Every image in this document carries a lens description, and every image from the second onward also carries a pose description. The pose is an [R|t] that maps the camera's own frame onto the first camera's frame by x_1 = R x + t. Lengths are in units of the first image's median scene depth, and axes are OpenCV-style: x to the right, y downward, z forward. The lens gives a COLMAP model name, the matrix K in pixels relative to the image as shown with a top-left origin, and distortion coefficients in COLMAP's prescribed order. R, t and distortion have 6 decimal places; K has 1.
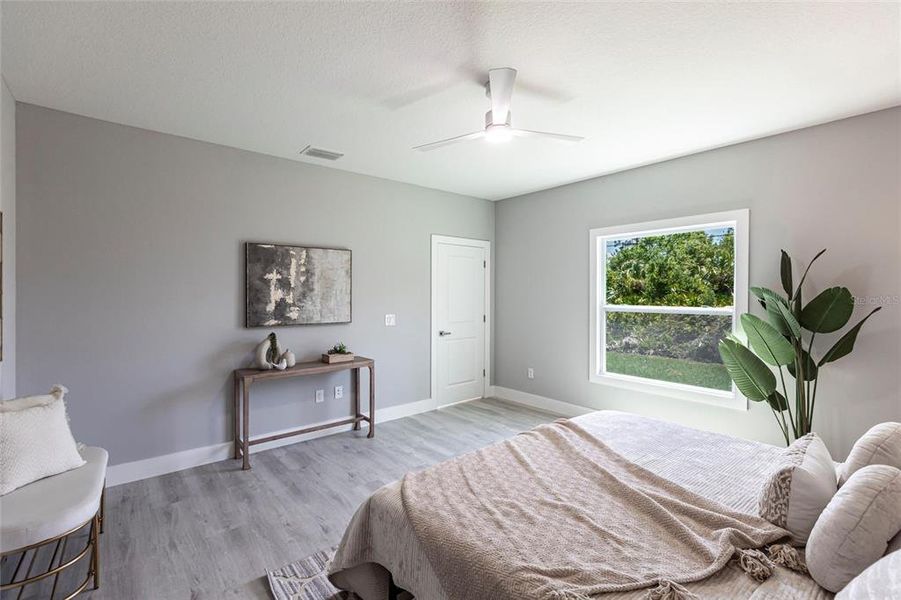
lens RADIAL K [[406.9, 0, 451.8], [0, 406.9, 294.4], [0, 0, 1]] dist [0.002715, -0.000111]
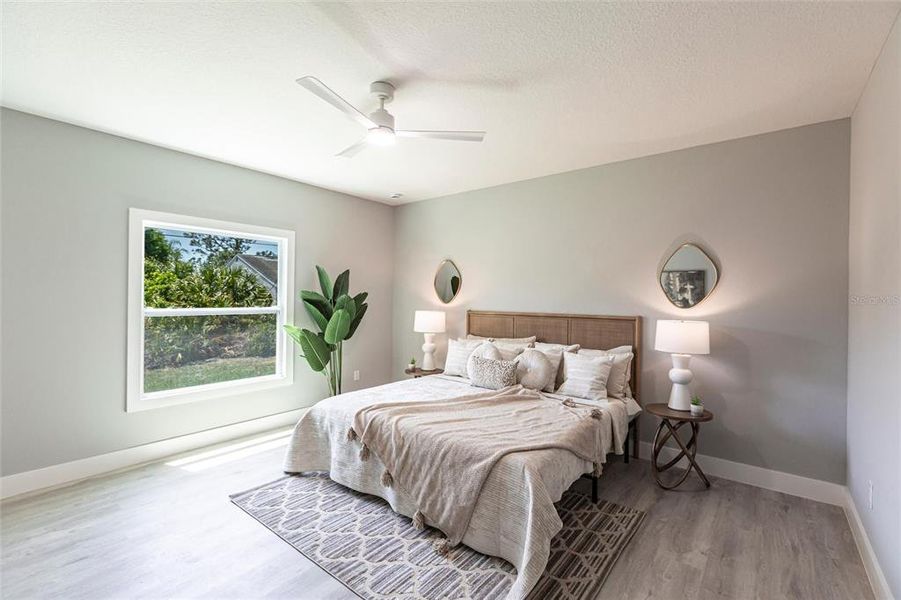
lens RADIAL K [[406.9, 0, 451.8], [0, 406.9, 294.4], [0, 0, 1]] dist [0.002715, -0.000111]
pose [[-0.205906, 0.003977, 0.978564, -0.677928], [-0.009269, 0.999939, -0.006014, -0.002579], [-0.978528, -0.010309, -0.205857, 0.768304]]
